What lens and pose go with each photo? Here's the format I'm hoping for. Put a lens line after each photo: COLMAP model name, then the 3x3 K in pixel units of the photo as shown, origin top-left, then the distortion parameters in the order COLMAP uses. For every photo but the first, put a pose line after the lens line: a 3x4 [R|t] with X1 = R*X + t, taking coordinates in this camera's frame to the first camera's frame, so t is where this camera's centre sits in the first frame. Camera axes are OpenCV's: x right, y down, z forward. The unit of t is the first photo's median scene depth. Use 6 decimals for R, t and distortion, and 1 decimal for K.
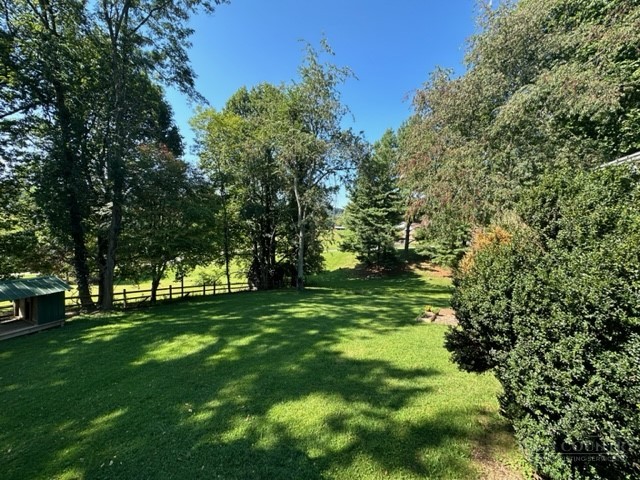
lens RADIAL K [[254.5, 0, 320.0], [0, 254.5, 240.0], [0, 0, 1]] dist [-0.001903, 0.000130]
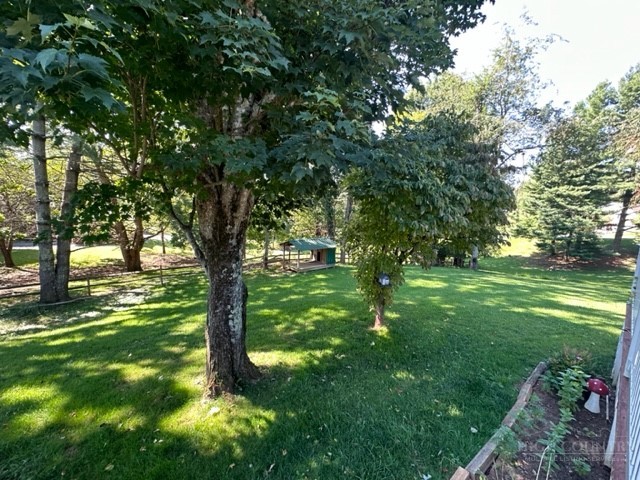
lens RADIAL K [[254.5, 0, 320.0], [0, 254.5, 240.0], [0, 0, 1]] dist [-0.001903, 0.000130]
pose [[0.863901, 0.058695, -0.500231, -0.058954], [-0.024986, 0.996958, 0.073827, 0.007141], [0.503042, -0.051280, 0.862739, -0.124561]]
